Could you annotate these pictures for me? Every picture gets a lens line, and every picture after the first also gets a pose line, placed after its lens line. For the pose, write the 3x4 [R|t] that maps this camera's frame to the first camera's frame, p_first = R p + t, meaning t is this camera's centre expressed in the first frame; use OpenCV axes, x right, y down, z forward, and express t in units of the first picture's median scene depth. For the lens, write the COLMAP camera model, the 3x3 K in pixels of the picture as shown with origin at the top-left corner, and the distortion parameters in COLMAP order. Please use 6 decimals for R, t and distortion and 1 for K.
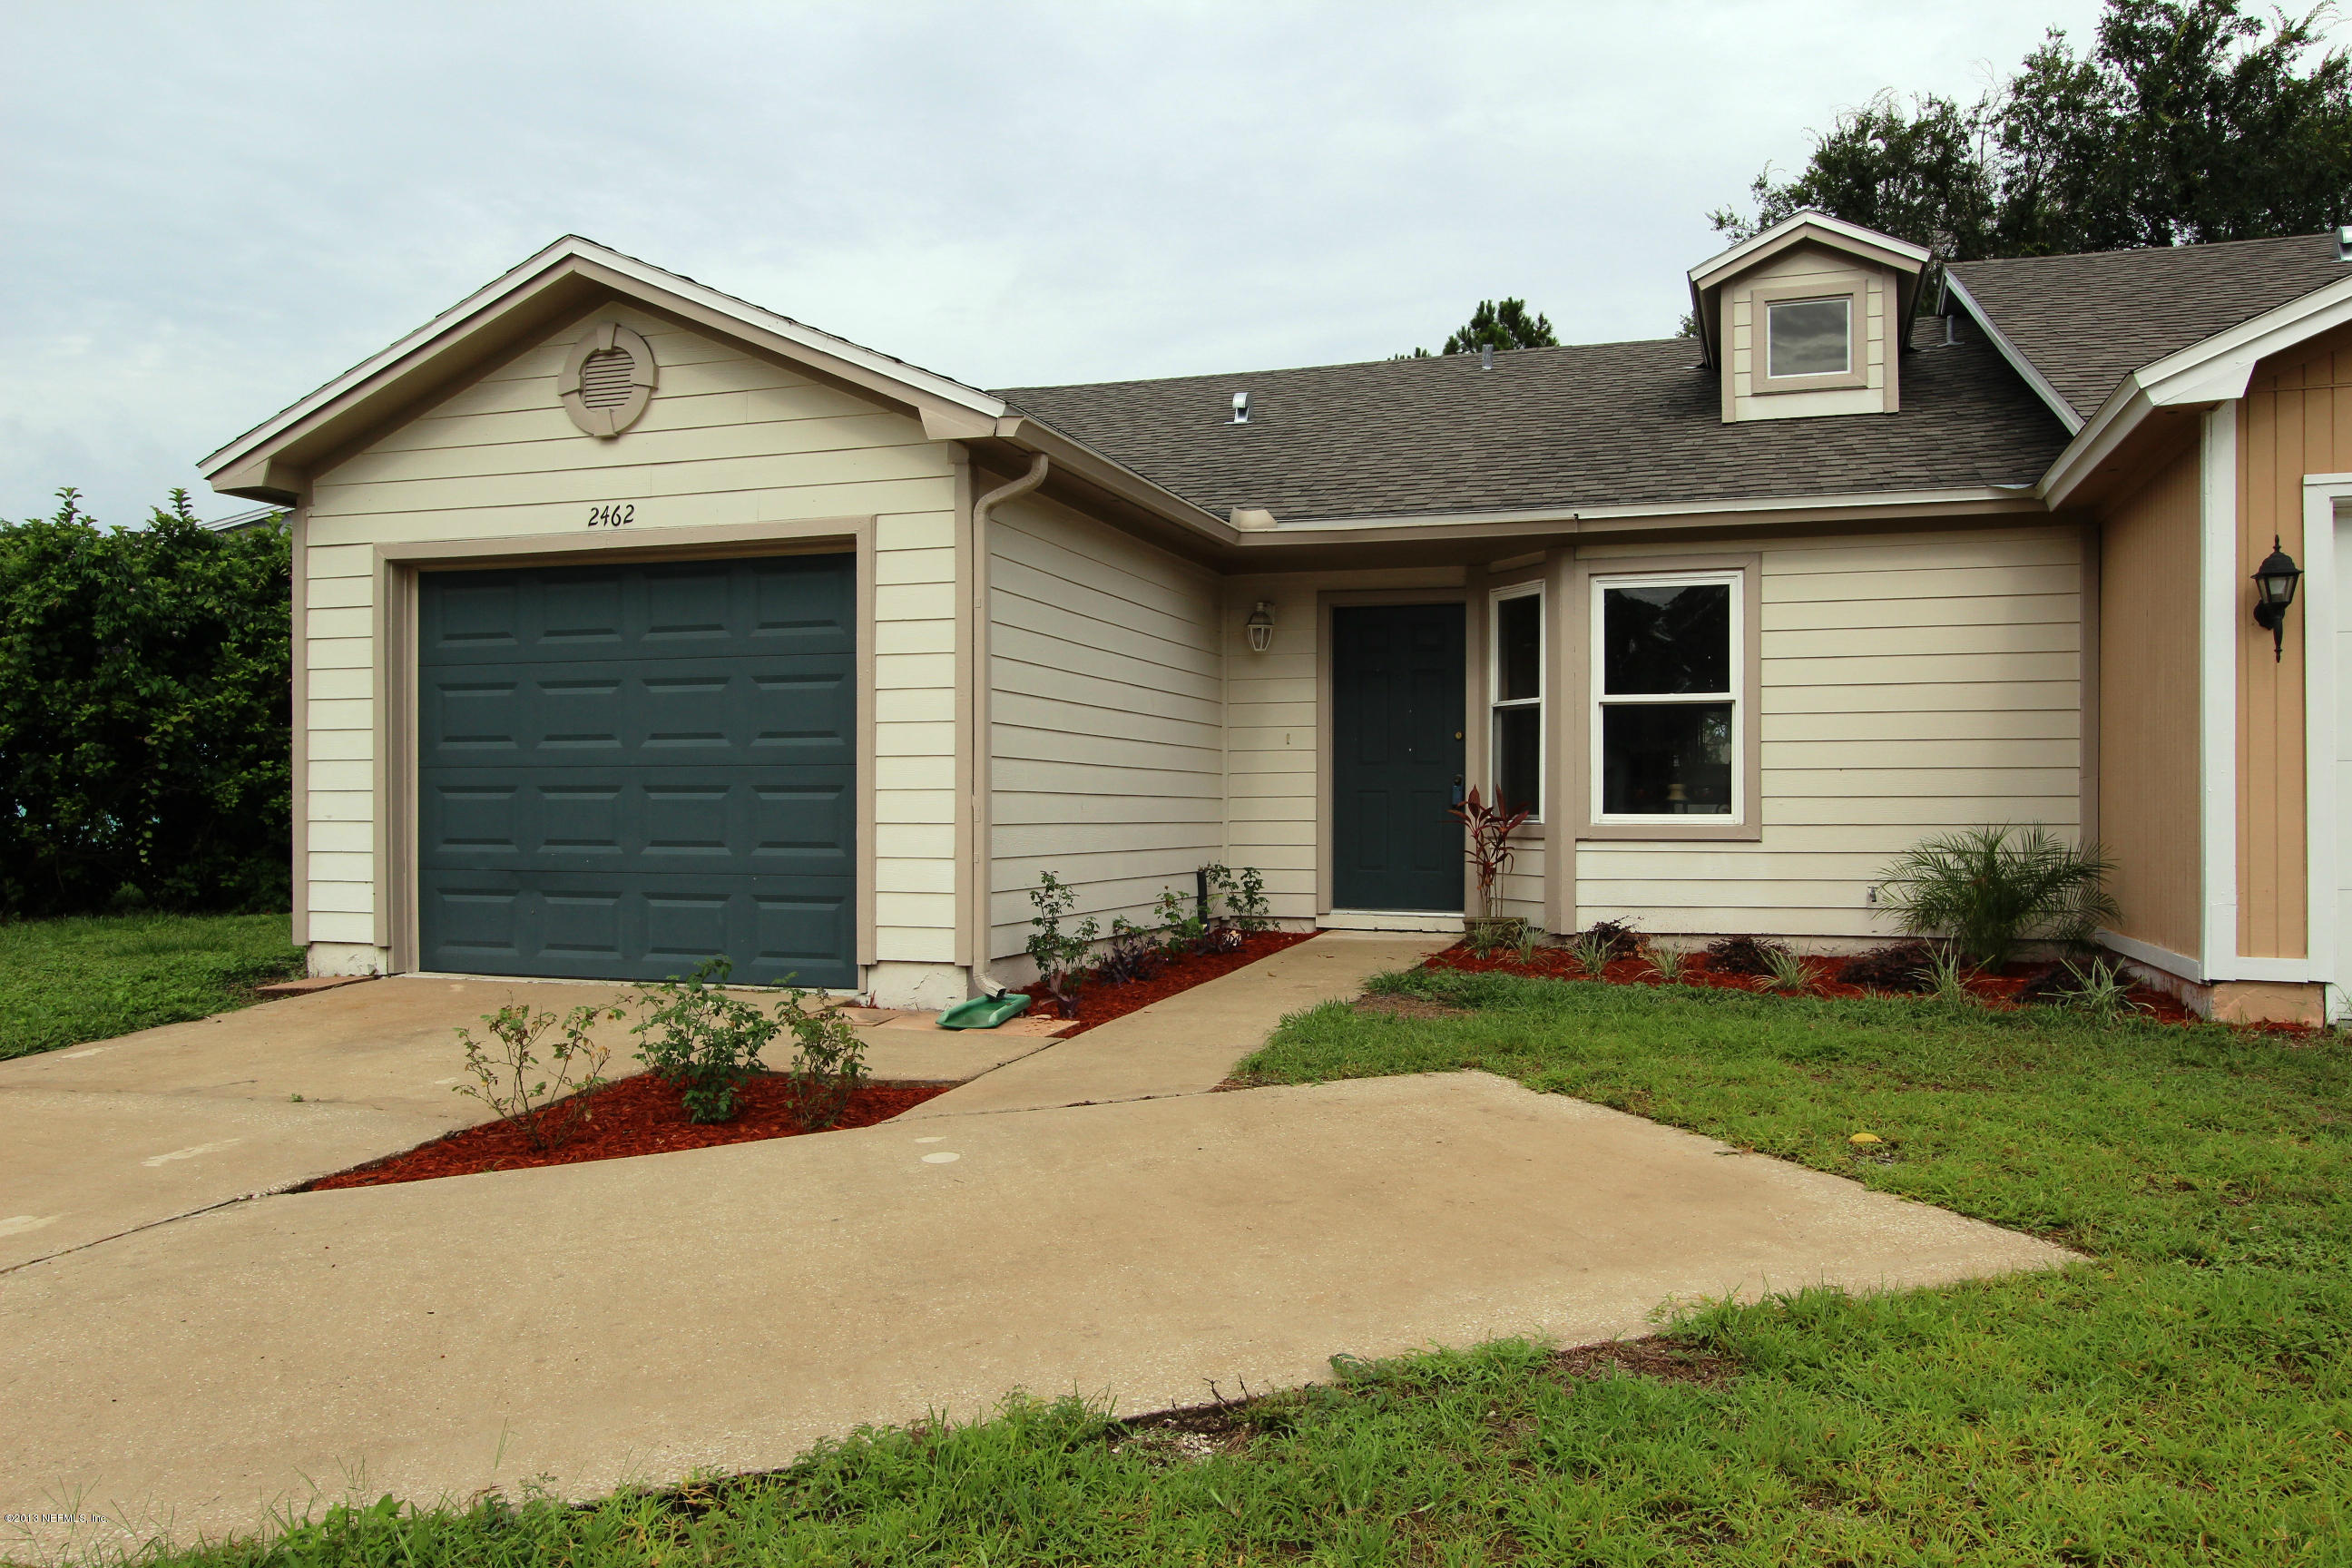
lens RADIAL K [[1616.7, 0, 1253.4], [0, 1616.7, 775.7], [0, 0, 1]] dist [-0.009411, -0.000123]
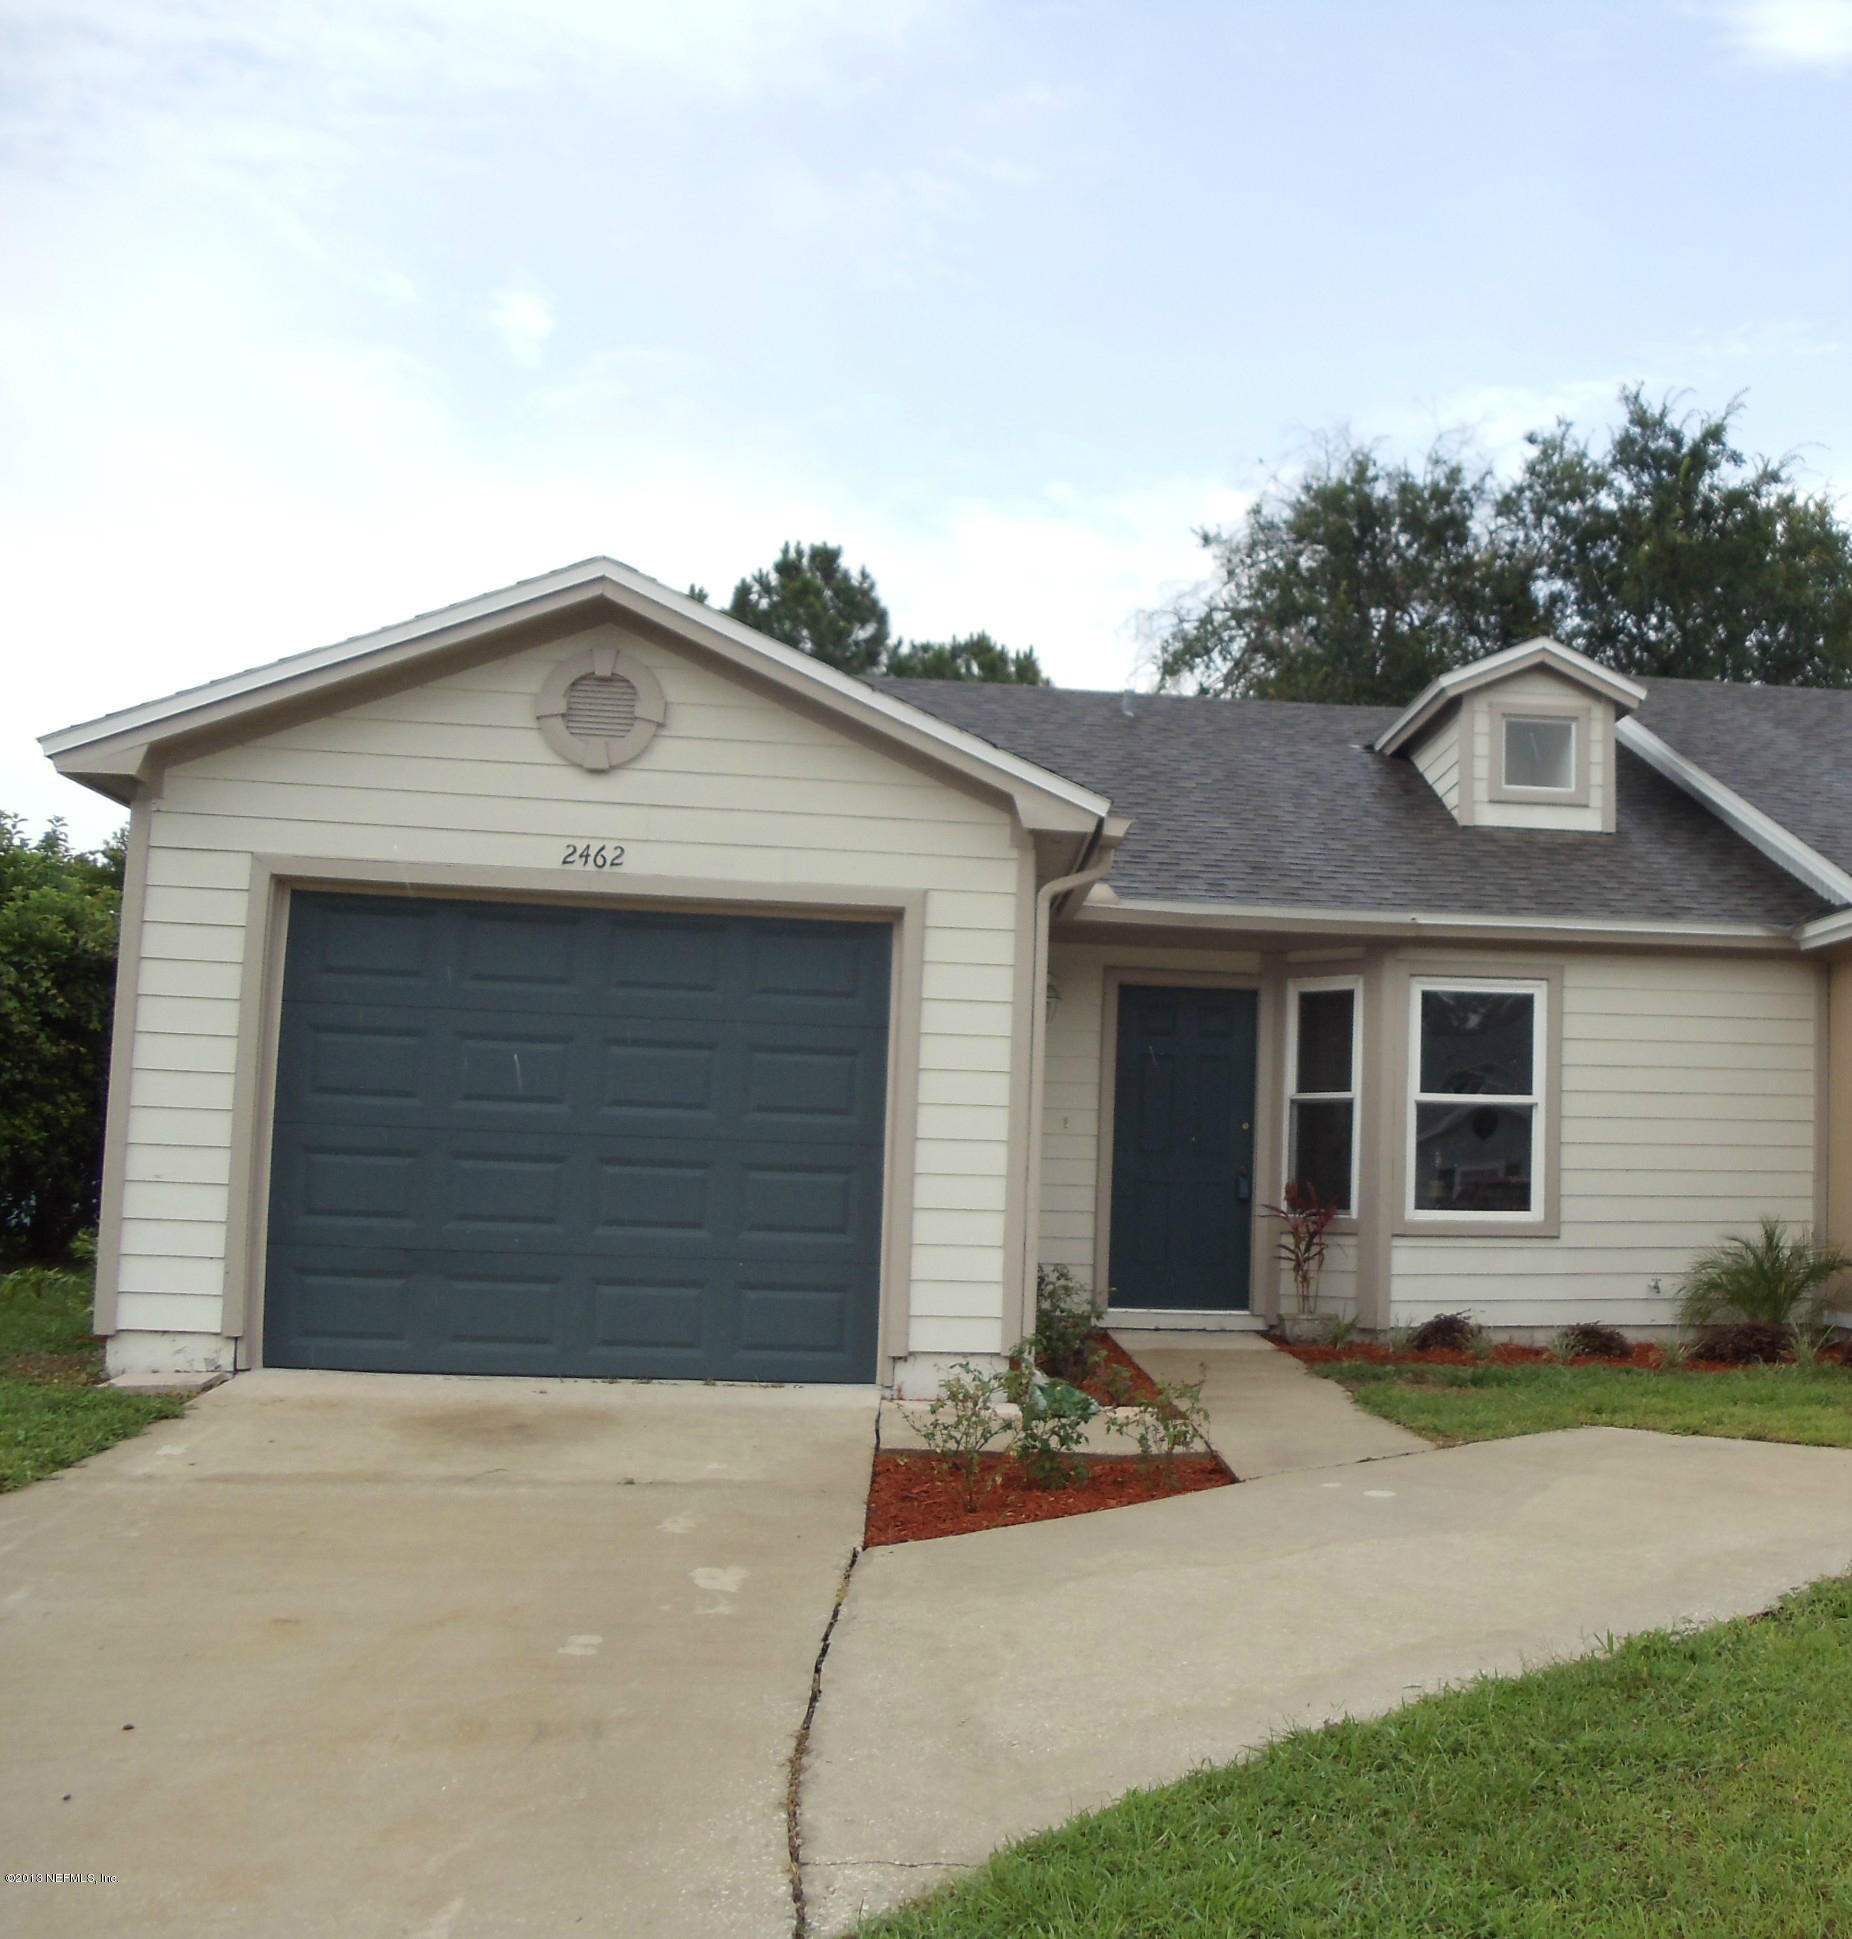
lens RADIAL K [[2585.3, 0, 926.5], [0, 2585.3, 749.0], [0, 0, 1]] dist [-0.166590, 0.007649]
pose [[0.905657, 0.096652, 0.412849, -0.773086], [-0.034031, 0.987101, -0.156437, -0.000640], [-0.422643, 0.127629, 0.897264, -0.355208]]
